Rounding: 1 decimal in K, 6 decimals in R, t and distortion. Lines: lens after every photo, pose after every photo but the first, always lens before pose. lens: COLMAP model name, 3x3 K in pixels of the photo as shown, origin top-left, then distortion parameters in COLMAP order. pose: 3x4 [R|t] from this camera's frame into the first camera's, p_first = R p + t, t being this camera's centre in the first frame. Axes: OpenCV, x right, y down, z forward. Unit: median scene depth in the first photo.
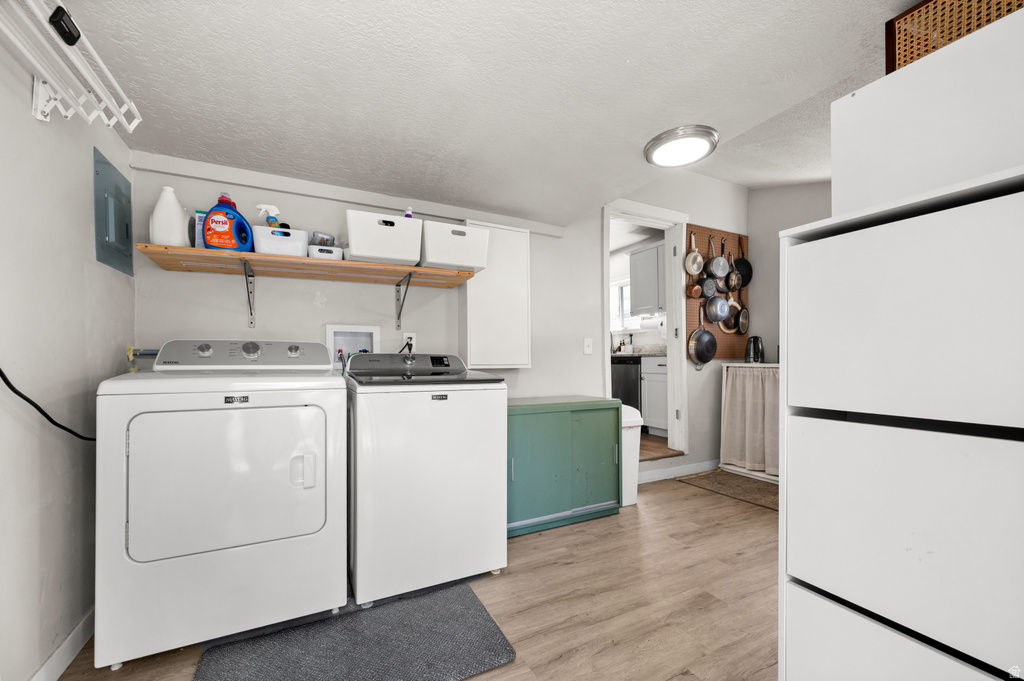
lens RADIAL K [[413.6, 0, 516.2], [0, 413.6, 349.2], [0, 0, 1]] dist [-0.001435, 0.000336]
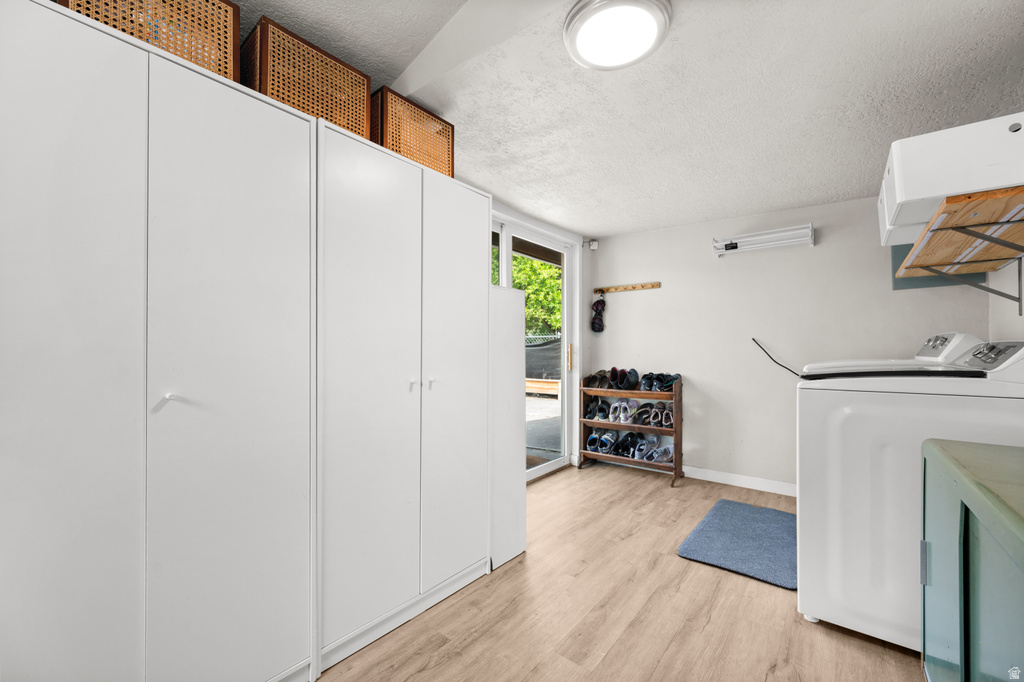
lens RADIAL K [[413.6, 0, 516.2], [0, 413.6, 349.7], [0, 0, 1]] dist [-0.001435, 0.000336]
pose [[-0.913359, 0.001356, -0.407153, 0.425940], [0.014206, 0.999492, -0.028539, 0.018074], [0.406907, -0.031851, -0.912914, 0.811220]]
